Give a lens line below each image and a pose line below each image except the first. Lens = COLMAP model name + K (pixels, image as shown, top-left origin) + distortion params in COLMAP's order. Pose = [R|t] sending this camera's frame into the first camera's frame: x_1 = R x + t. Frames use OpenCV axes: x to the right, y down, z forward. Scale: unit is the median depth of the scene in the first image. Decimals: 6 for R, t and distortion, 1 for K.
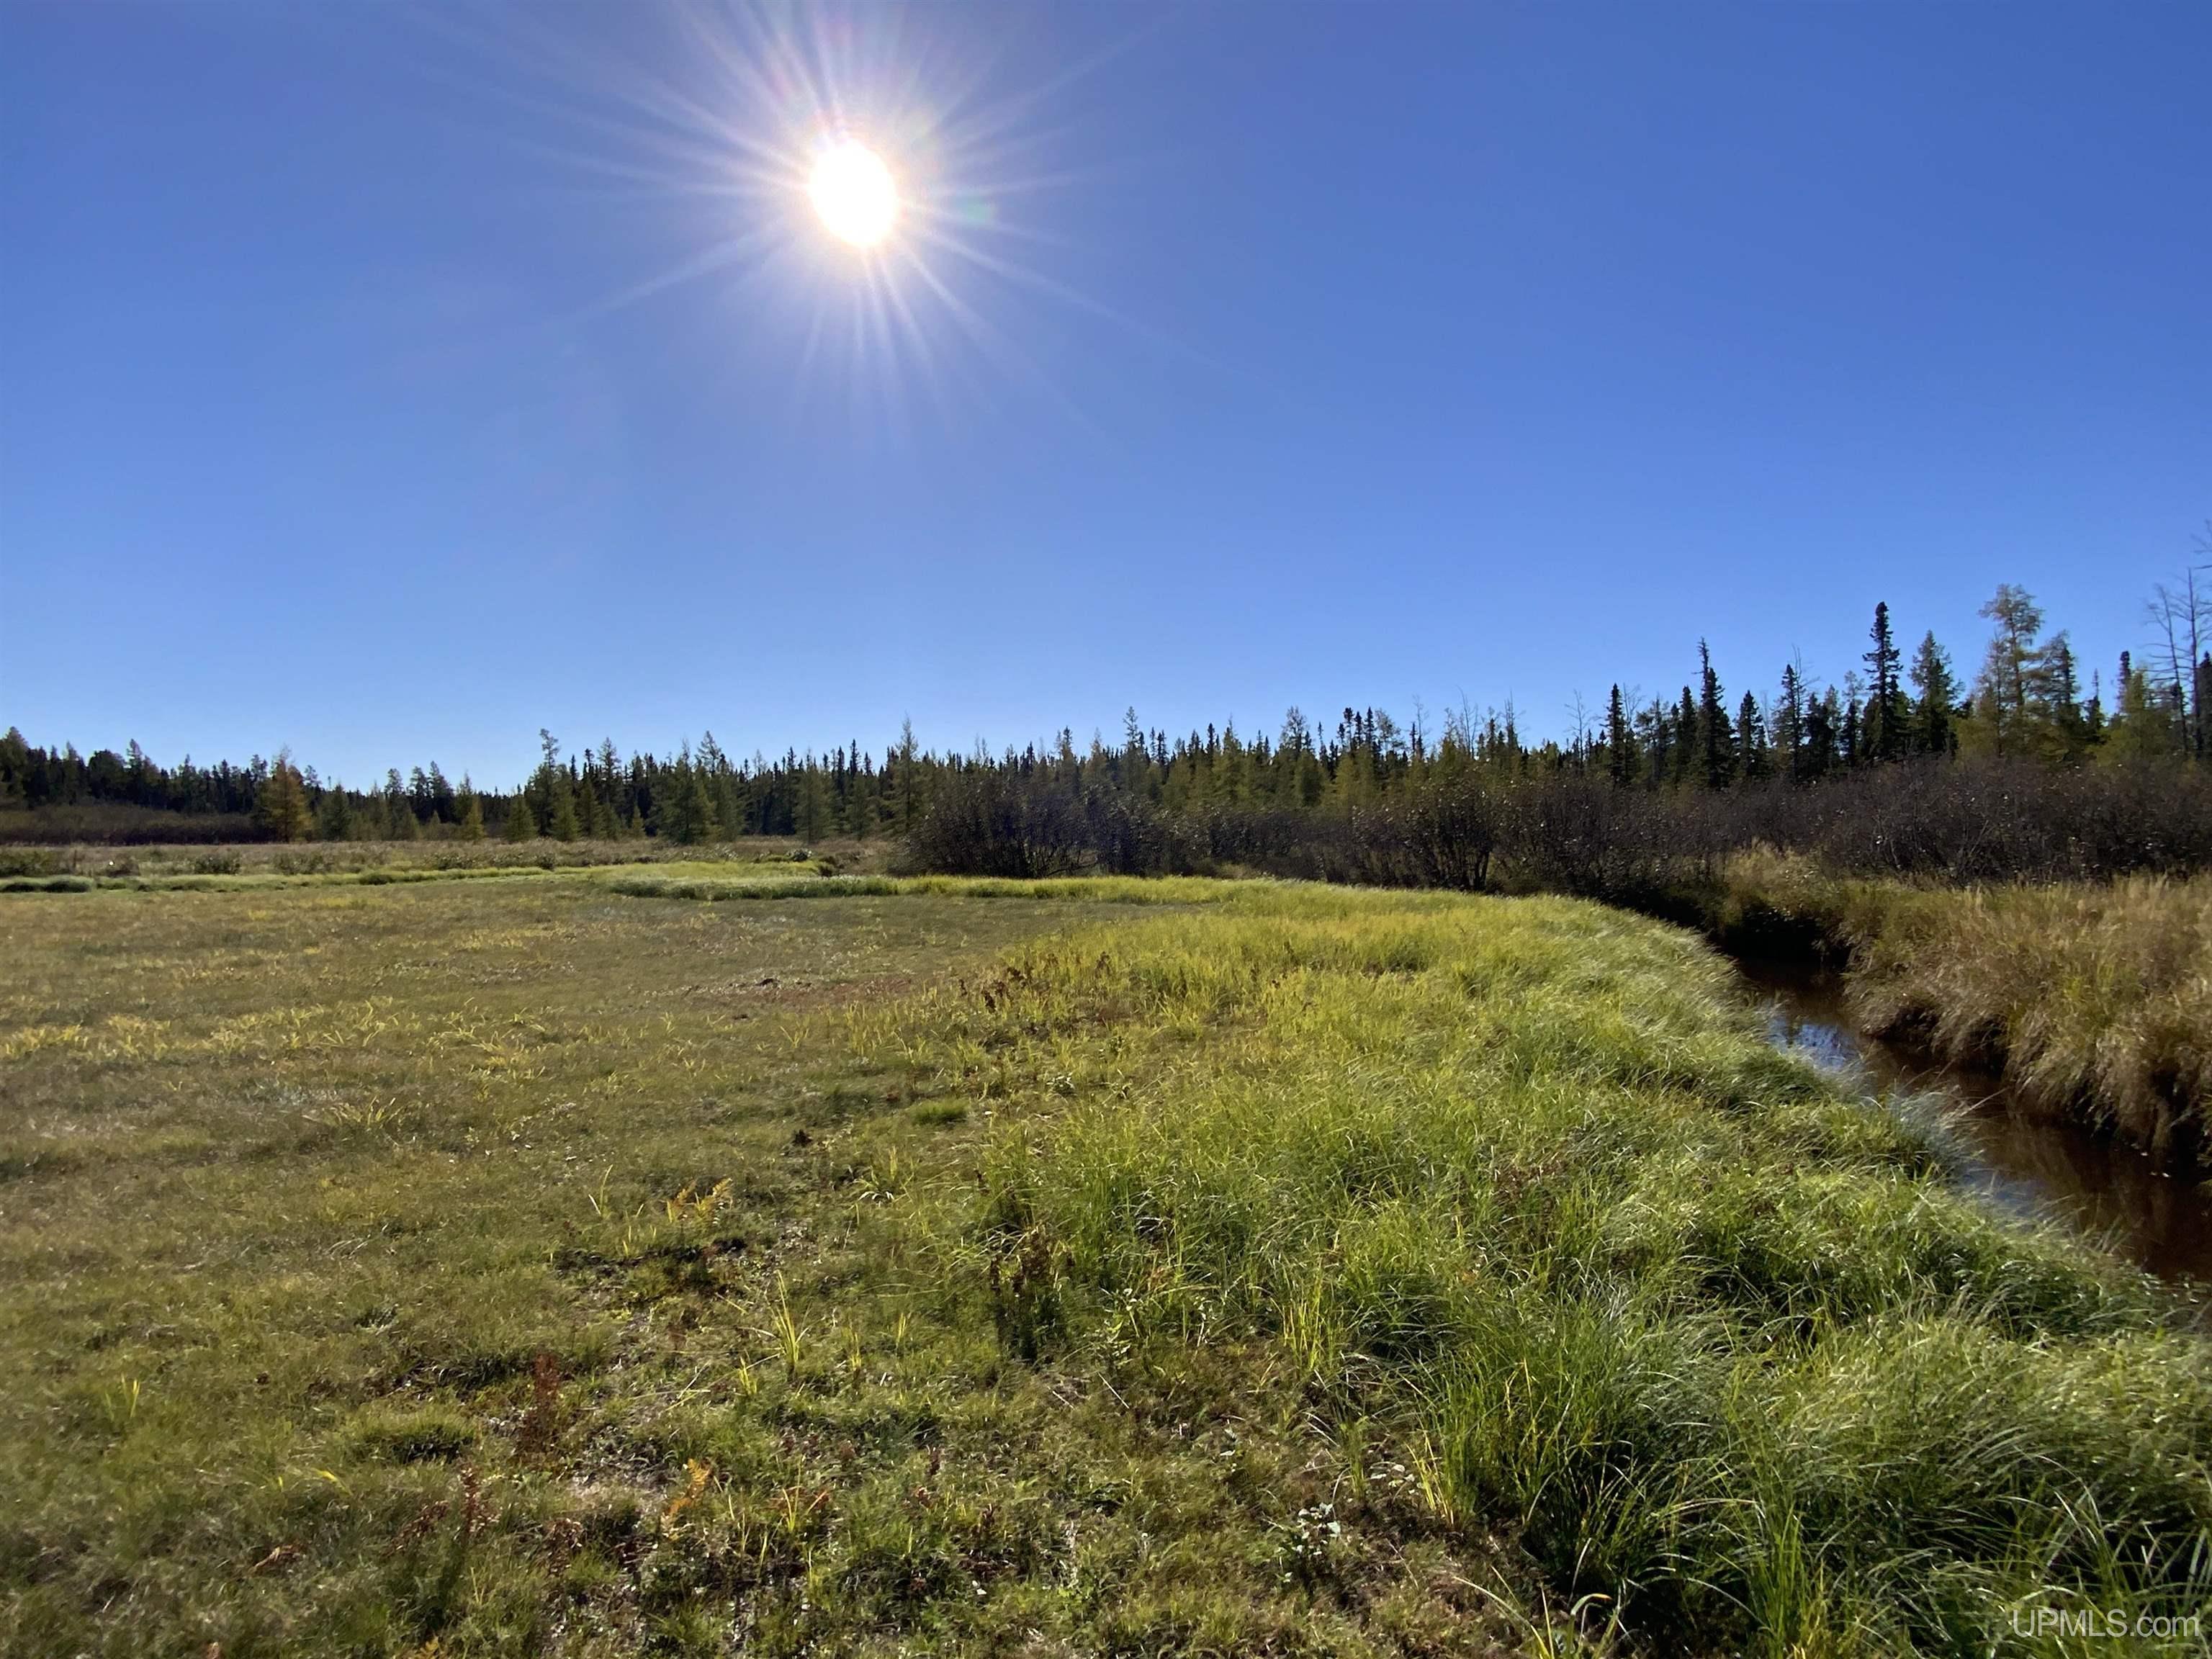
lens RADIAL K [[1026.2, 0, 1101.3], [0, 1026.2, 832.5], [0, 0, 1]] dist [0.003328, -0.008190]
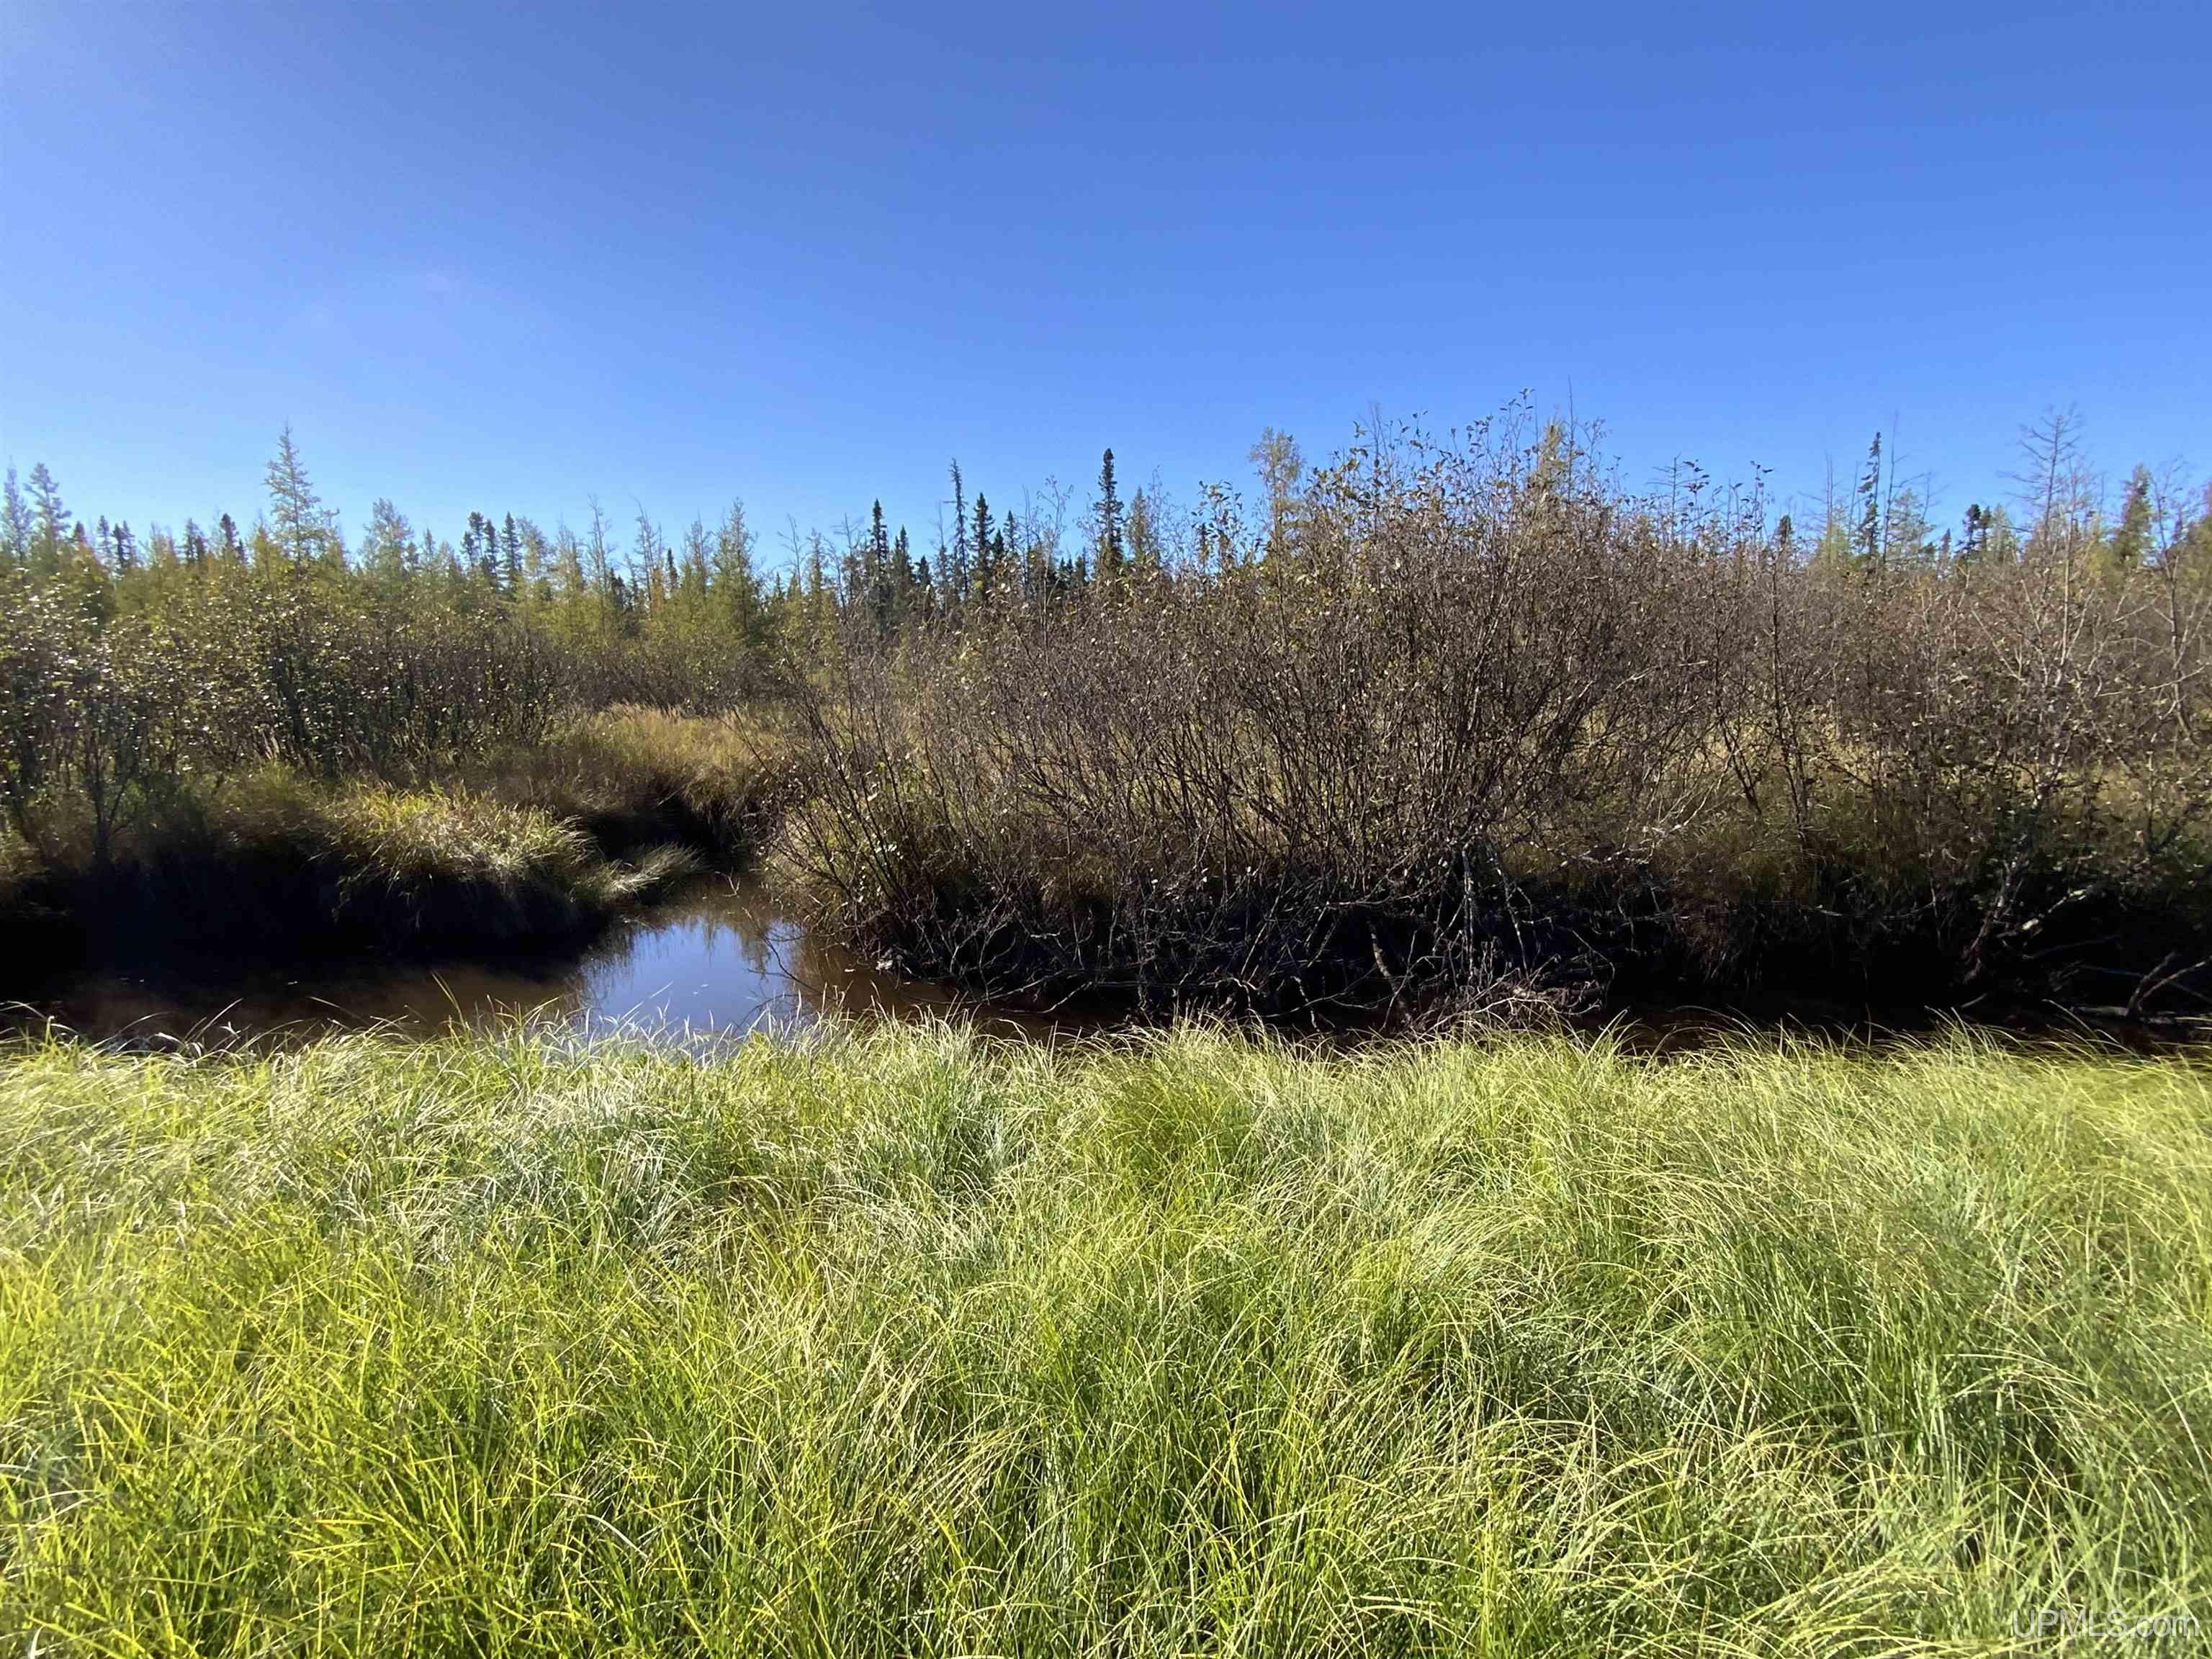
lens RADIAL K [[1026.2, 0, 1101.3], [0, 1026.2, 832.5], [0, 0, 1]] dist [0.003328, -0.008190]
pose [[0.695680, -0.099998, 0.711358, 0.088711], [0.004521, 0.990853, 0.134867, 0.013038], [-0.718338, -0.090609, 0.689769, 0.954442]]
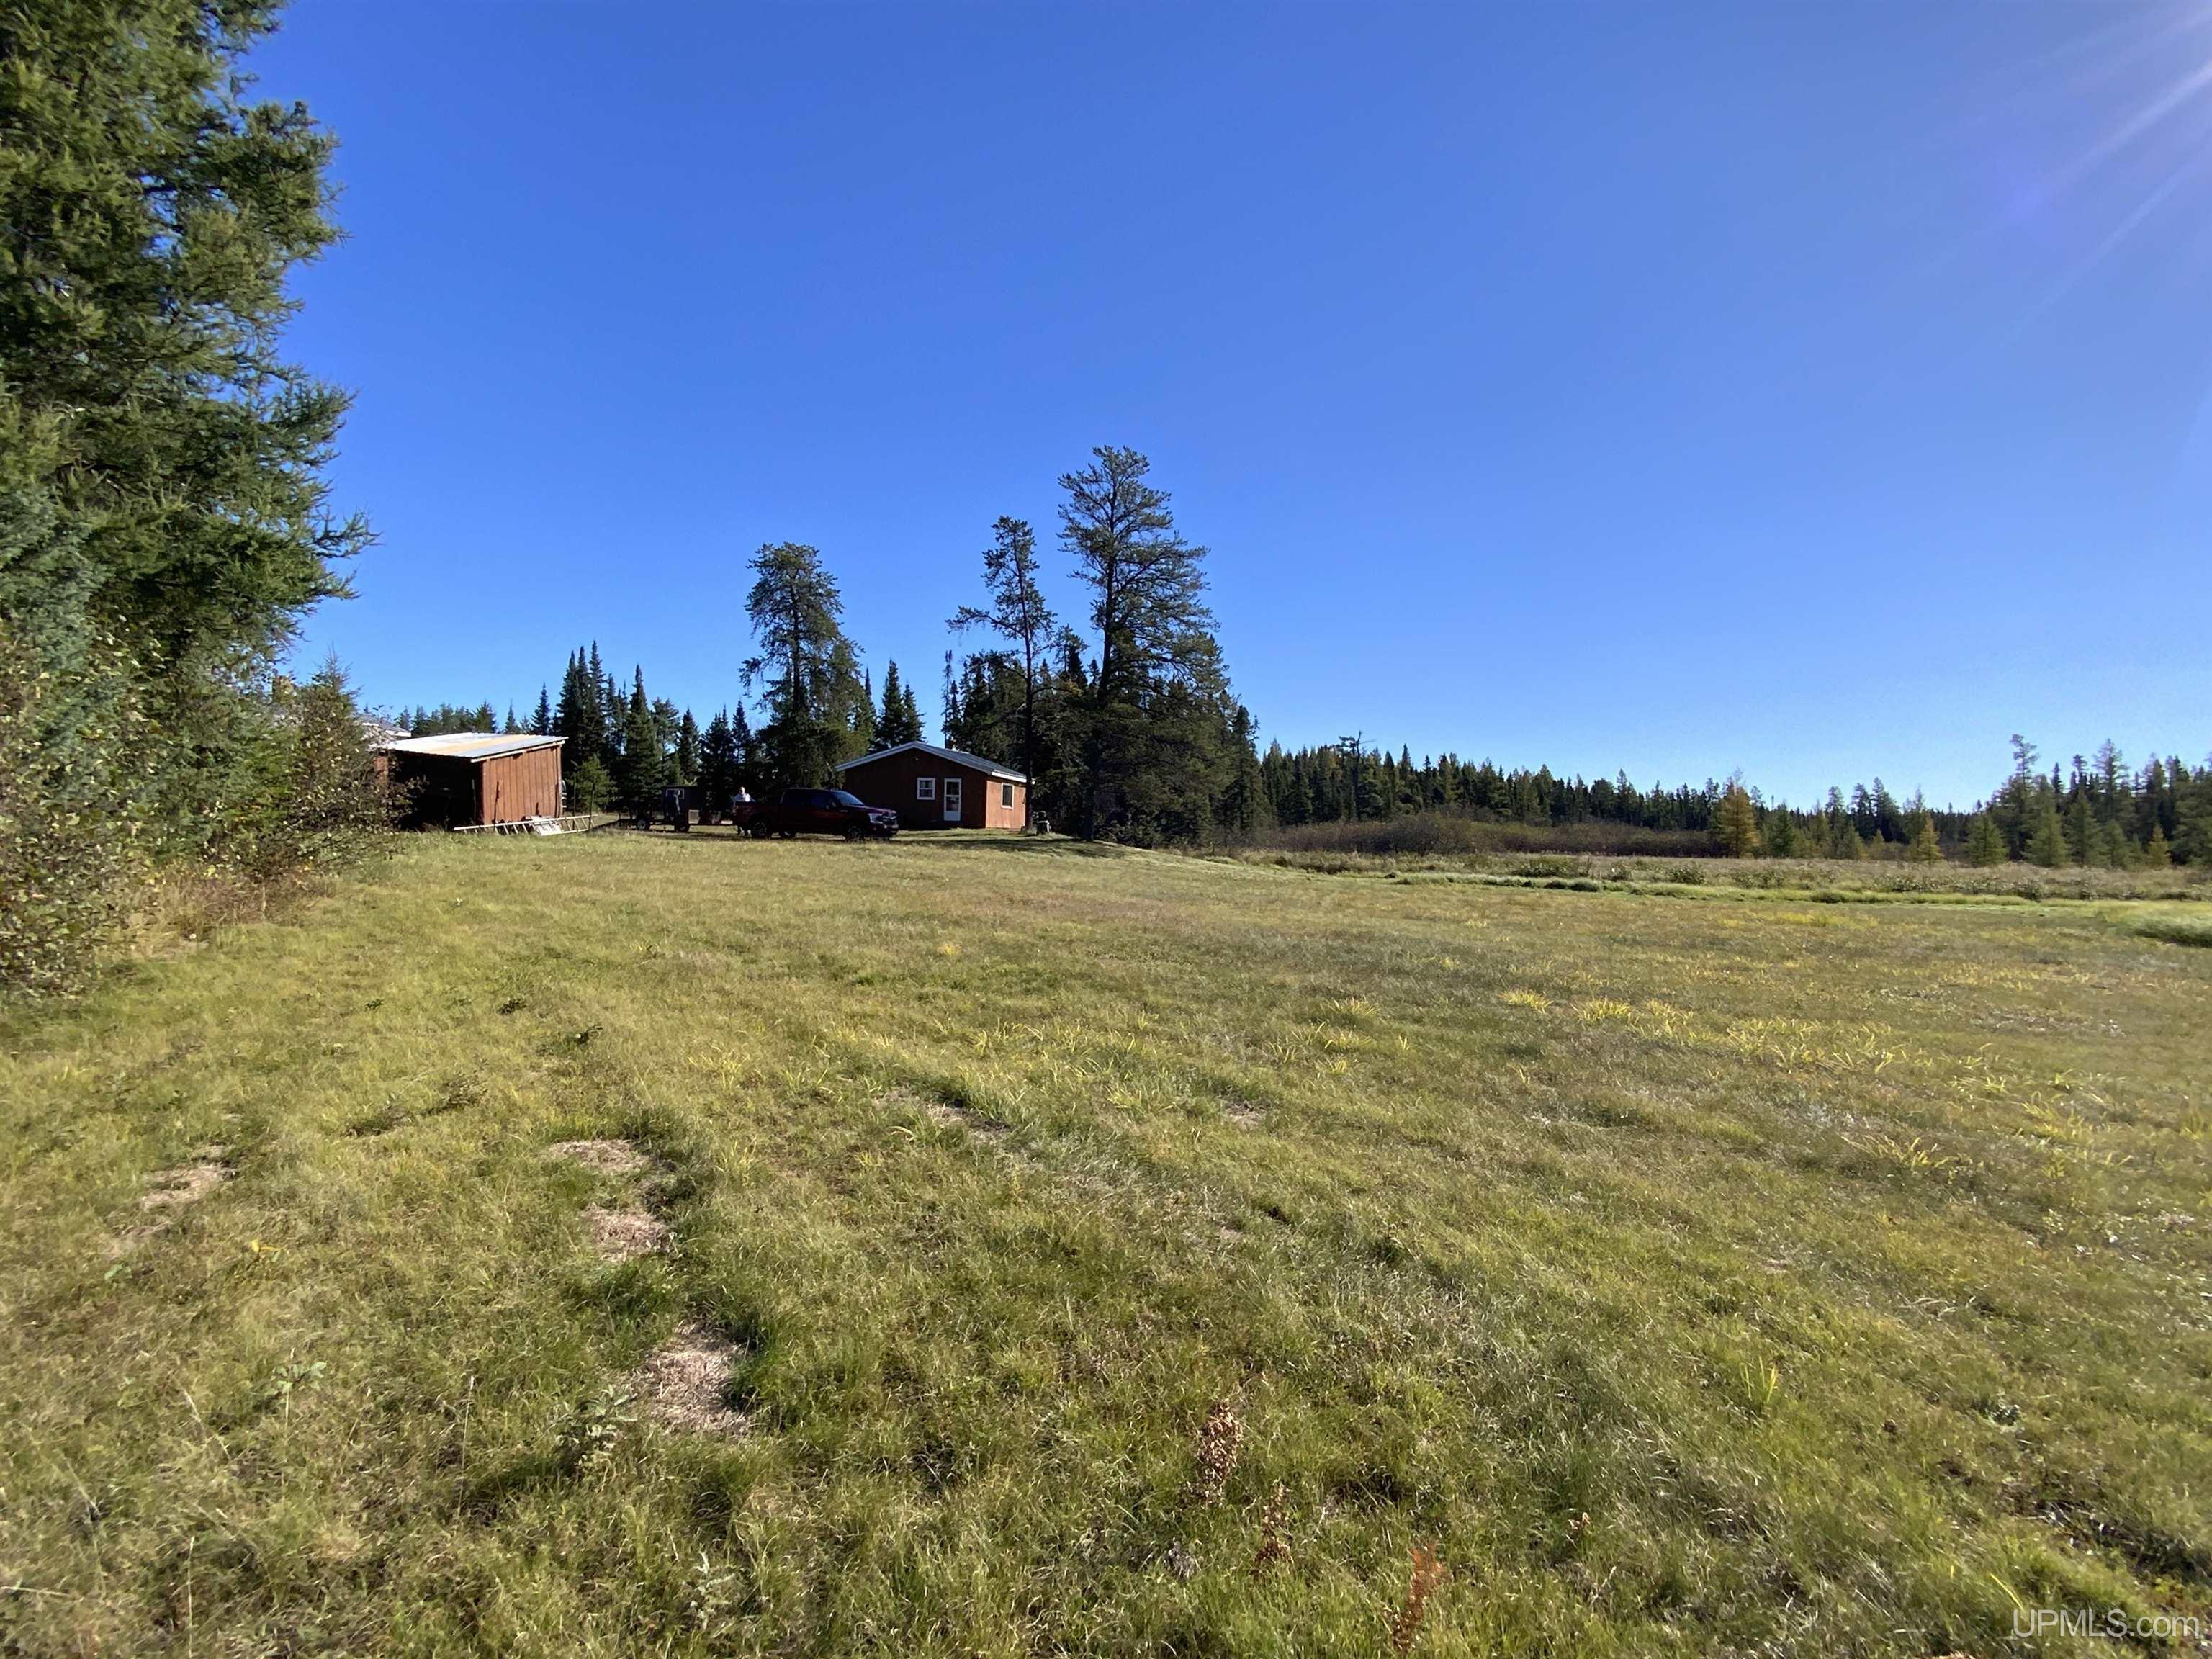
lens RADIAL K [[1024.2, 0, 1106.0], [0, 1024.2, 829.5], [0, 0, 1]] dist [0.009884, -0.015842]
pose [[0.348417, 0.007161, -0.937312, -0.044903], [-0.026948, 0.999634, -0.002380, 0.001421], [0.936952, 0.026088, 0.348483, -0.004156]]
